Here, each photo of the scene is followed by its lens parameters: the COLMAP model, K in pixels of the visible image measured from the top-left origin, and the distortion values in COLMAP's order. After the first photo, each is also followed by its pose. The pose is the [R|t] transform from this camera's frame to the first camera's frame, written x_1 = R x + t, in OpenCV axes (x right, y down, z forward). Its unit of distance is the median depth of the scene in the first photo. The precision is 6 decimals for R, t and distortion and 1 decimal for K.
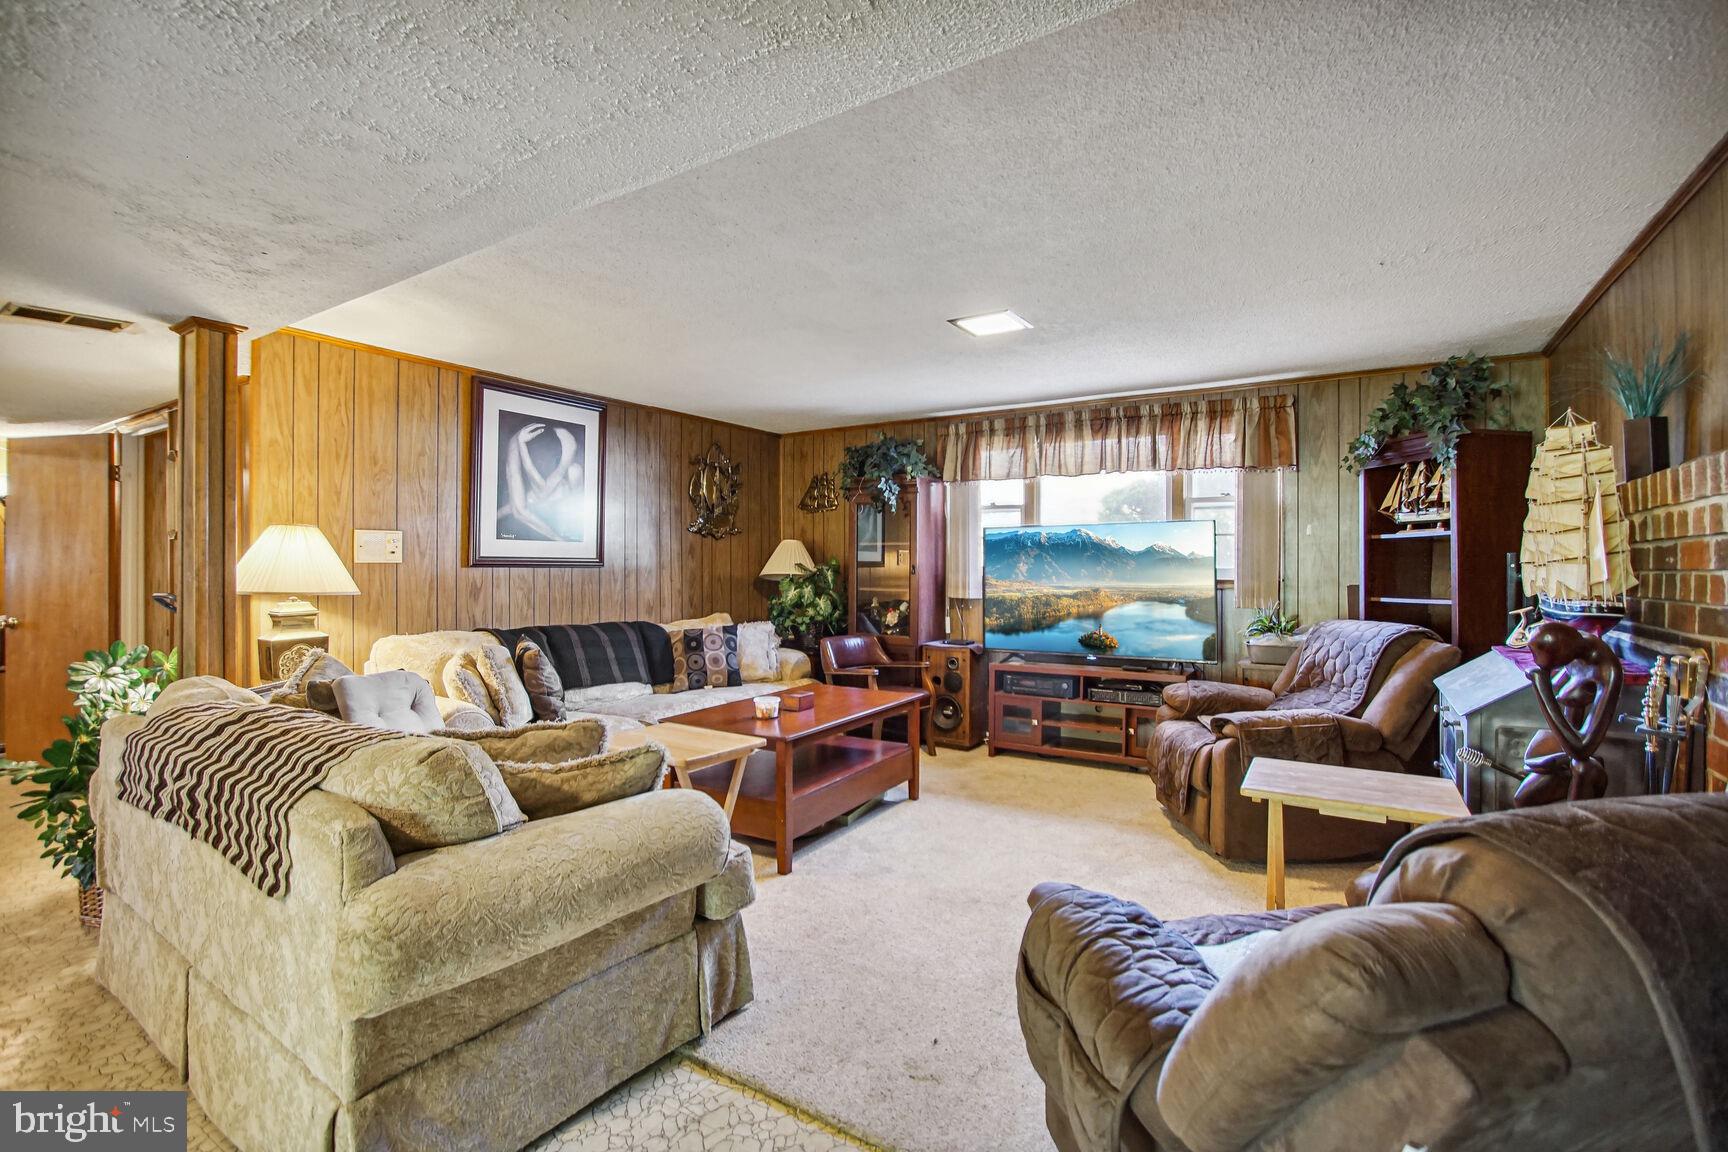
lens RADIAL K [[778.5, 0, 862.7], [0, 778.5, 564.0], [0, 0, 1]] dist [-0.021600, 0.002735]
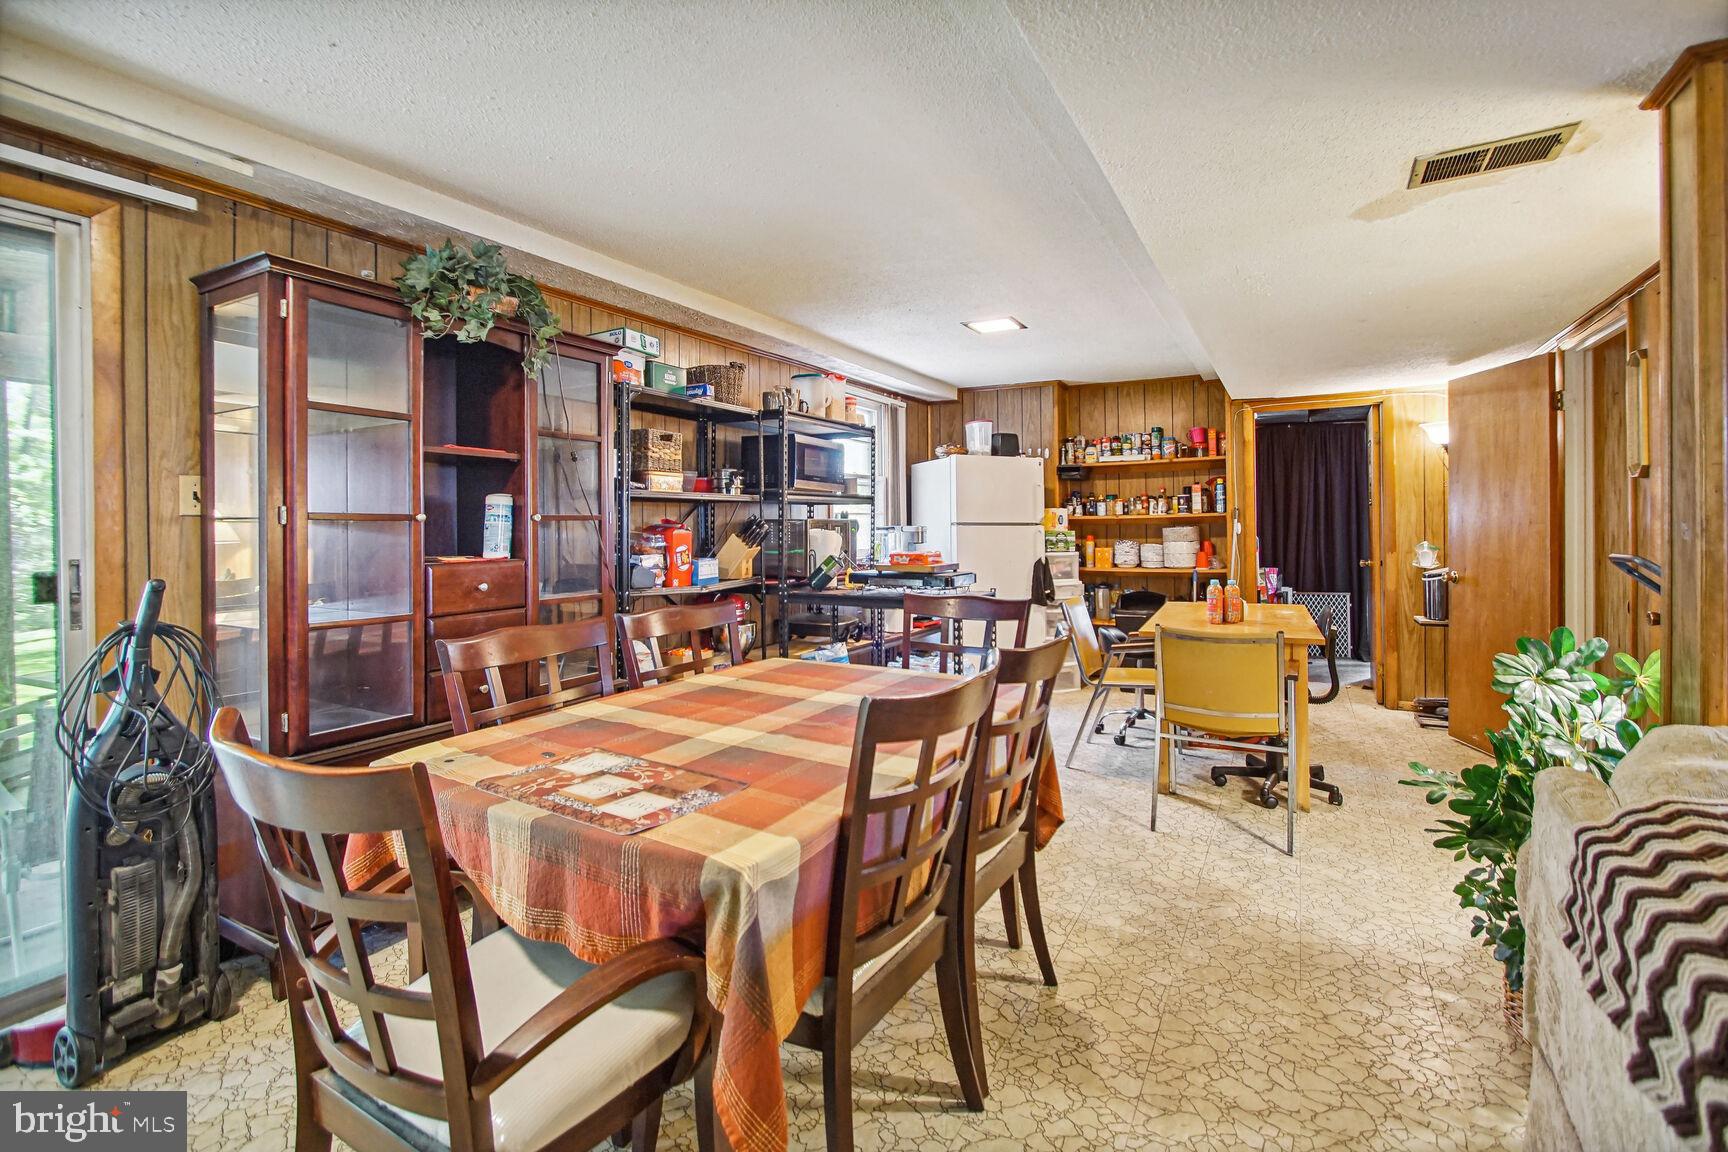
lens RADIAL K [[778.5, 0, 874.5], [0, 778.5, 518.9], [0, 0, 1]] dist [-0.021600, 0.002735]
pose [[0.066894, 0.000120, -0.997760, -0.339785], [0.005092, 0.999987, 0.000461, 0.002600], [0.997747, -0.005112, 0.066892, 0.348576]]
